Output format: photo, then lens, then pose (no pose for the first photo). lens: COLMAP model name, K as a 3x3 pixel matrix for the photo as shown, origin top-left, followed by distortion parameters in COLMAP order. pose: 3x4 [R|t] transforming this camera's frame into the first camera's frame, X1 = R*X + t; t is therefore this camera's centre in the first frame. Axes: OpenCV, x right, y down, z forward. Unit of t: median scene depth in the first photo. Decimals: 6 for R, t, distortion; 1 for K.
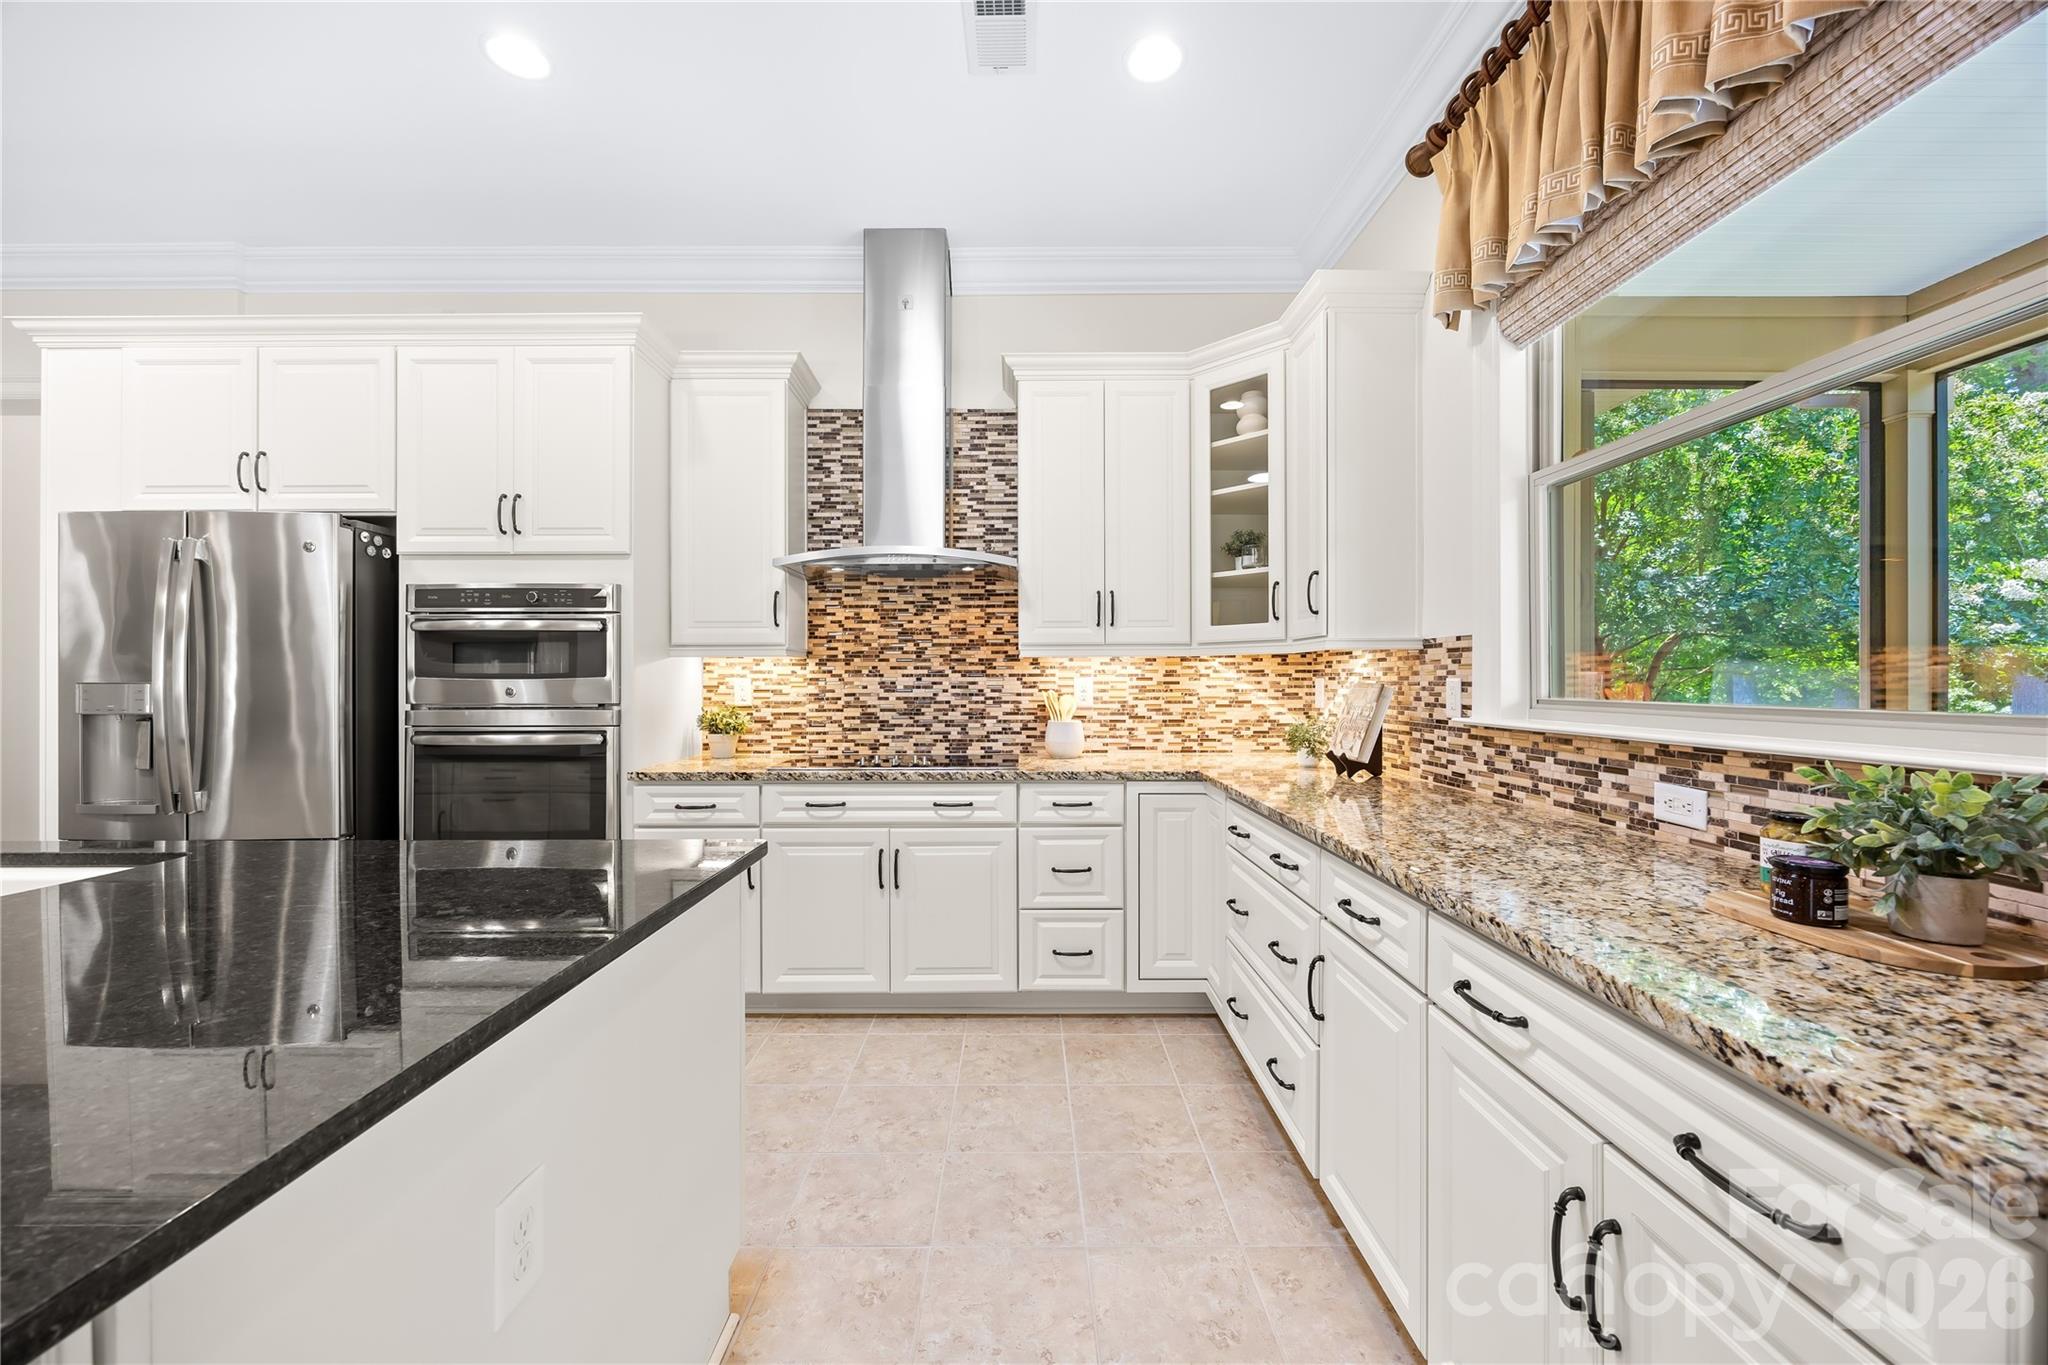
lens RADIAL K [[787.5, 0, 1019.2], [0, 787.5, 671.9], [0, 0, 1]] dist [0.000239, 0.000185]
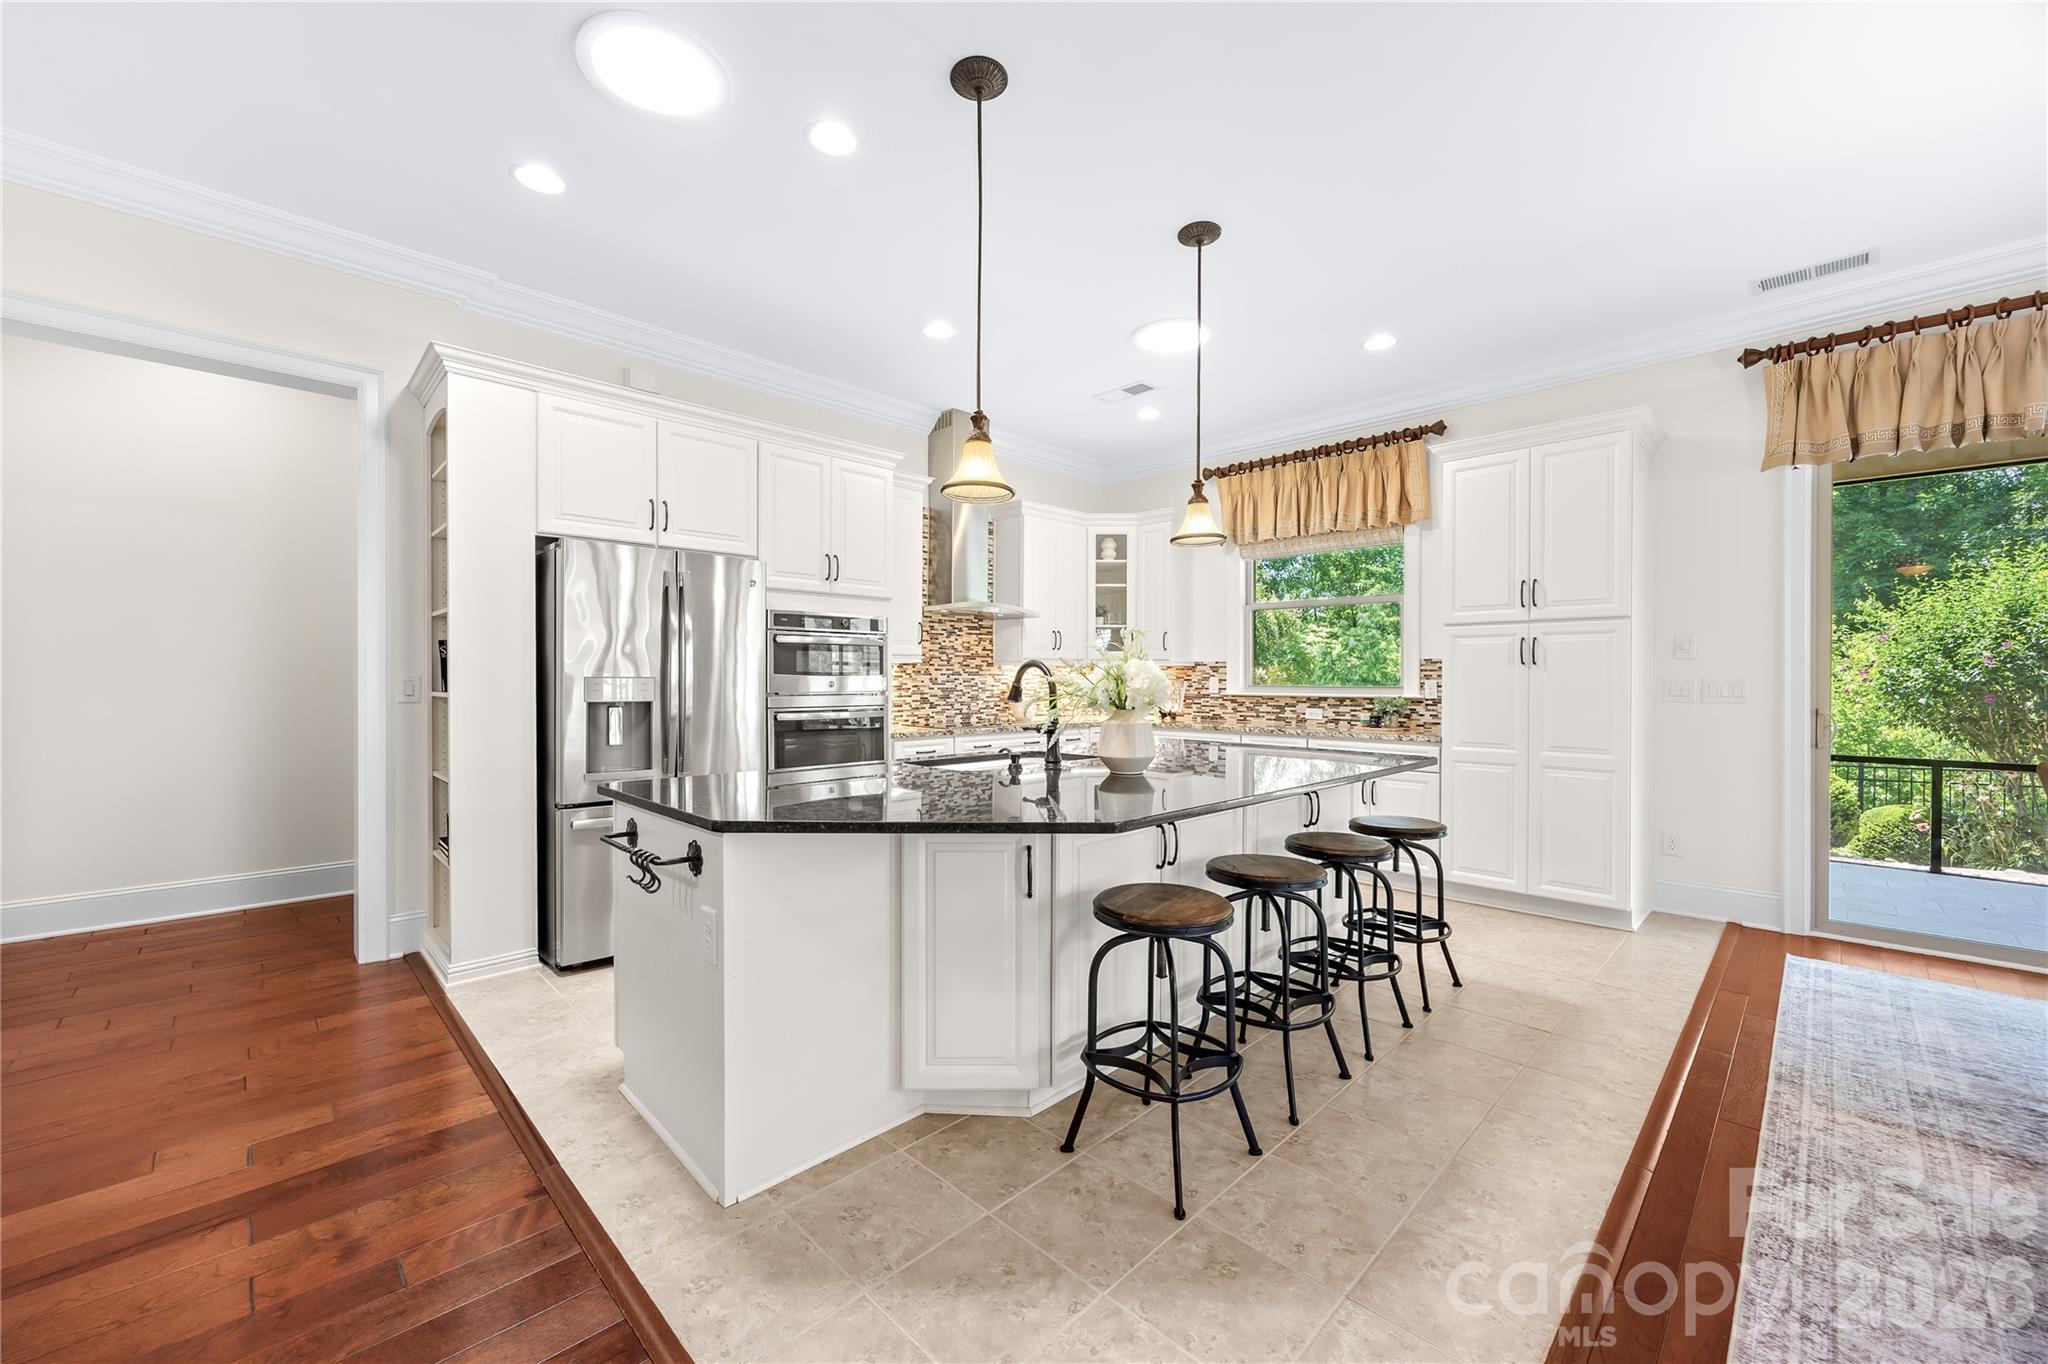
lens RADIAL K [[804.7, 0, 1008.1], [0, 804.7, 682.2], [0, 0, 1]] dist [0.001837, 0.000383]
pose [[0.721237, 0.000385, 0.692688, -1.361630], [-0.011100, 0.999878, 0.011002, 0.000822], [-0.692600, -0.015624, 0.721153, -0.336854]]
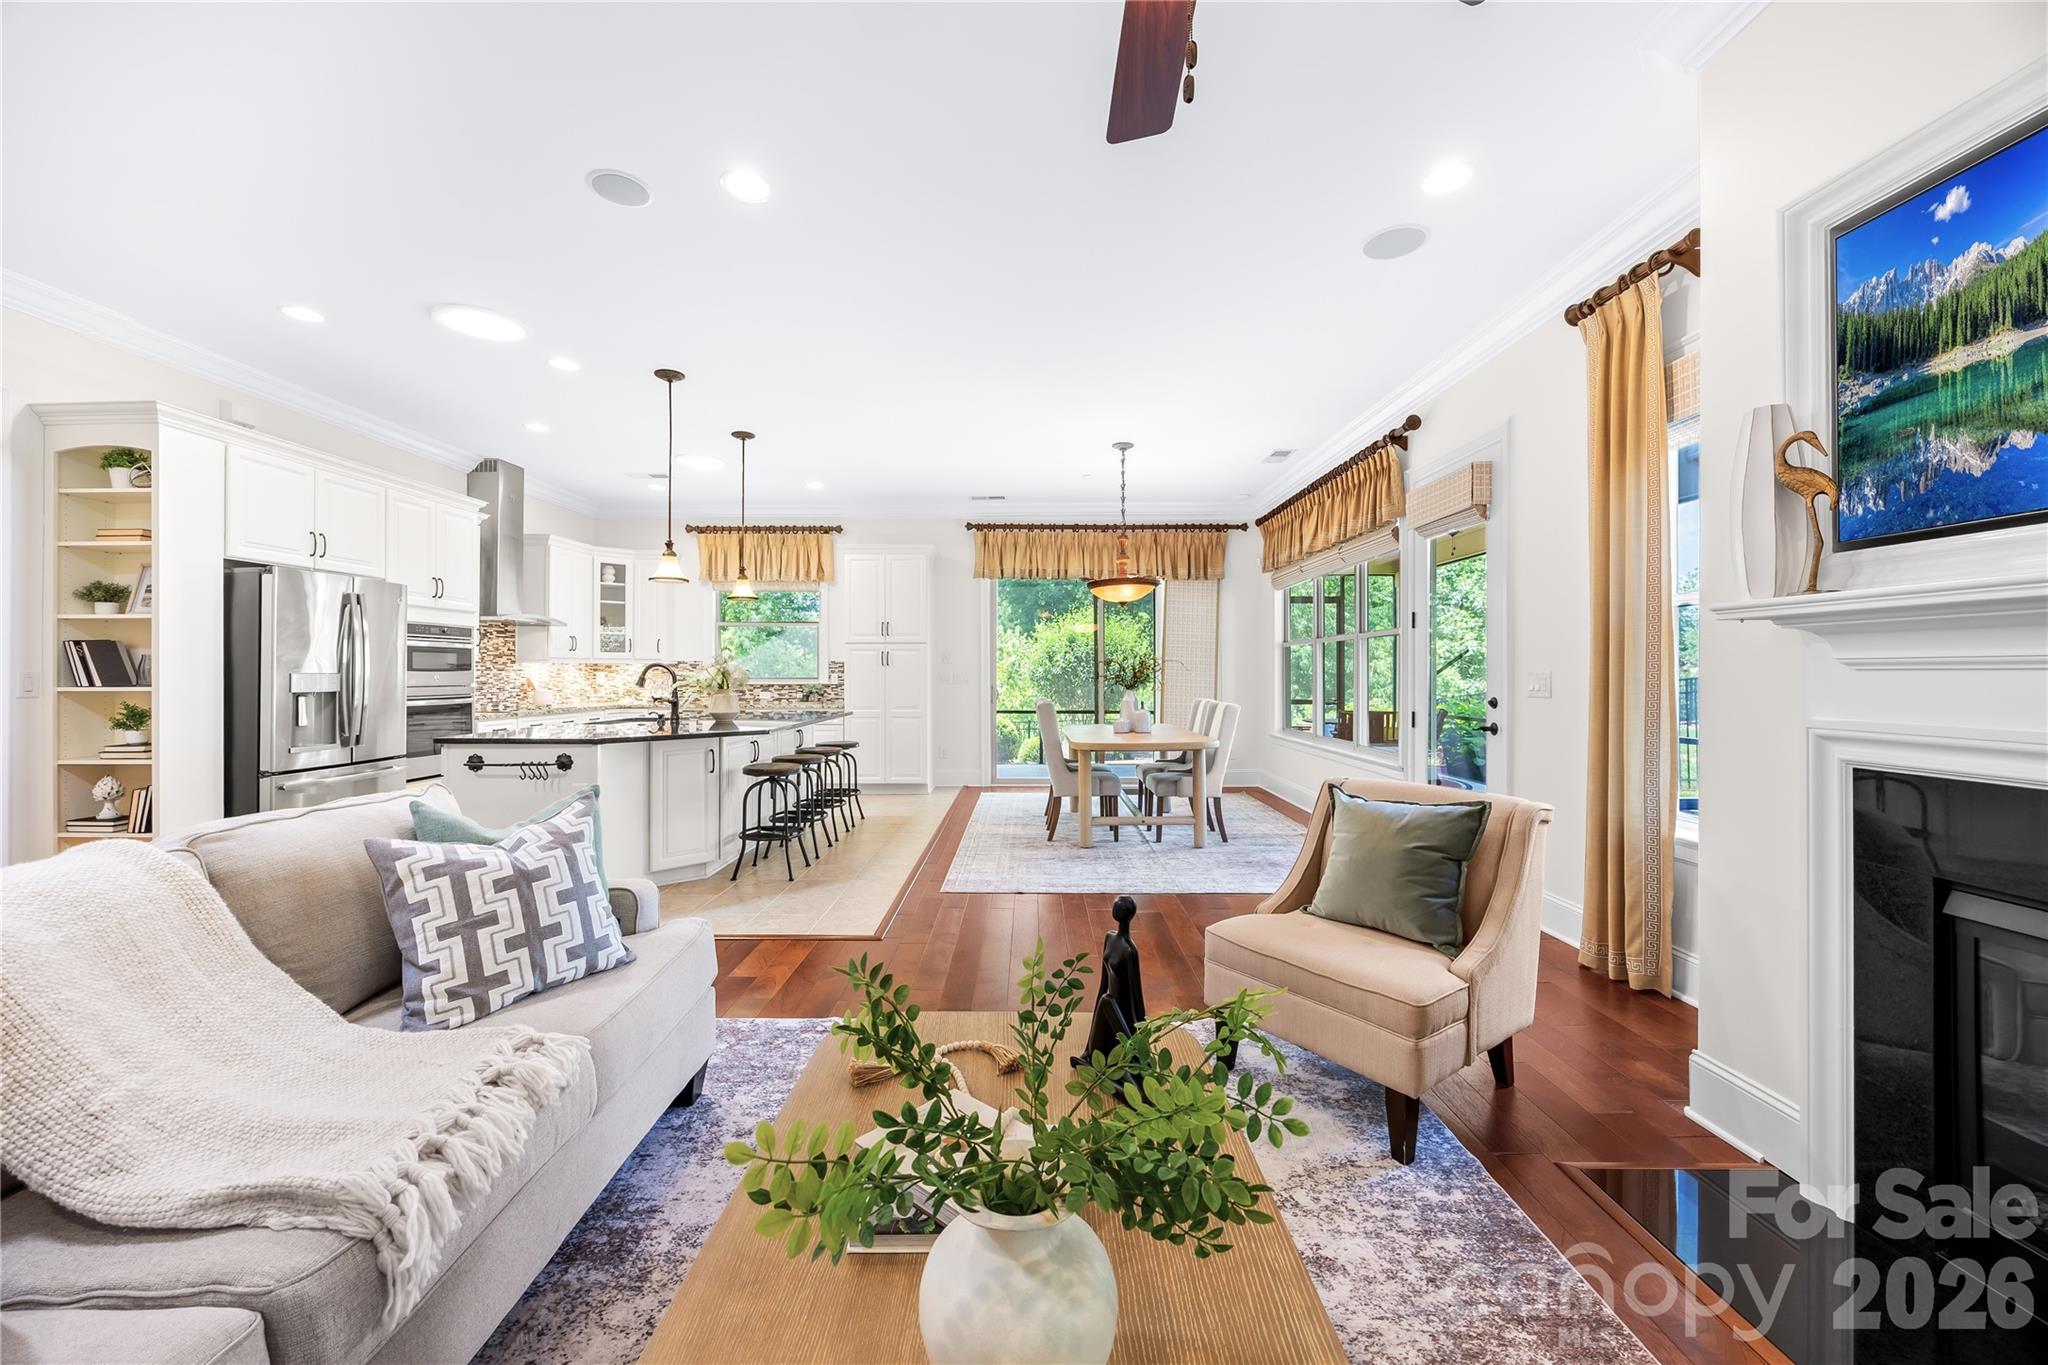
lens RADIAL K [[787.5, 0, 1019.2], [0, 787.5, 671.9], [0, 0, 1]] dist [0.000239, 0.000185]
pose [[0.026579, 0.002833, 0.999643, -2.376044], [-0.010957, 0.999937, -0.002542, -0.000602], [-0.999587, -0.010886, 0.026608, -0.475576]]
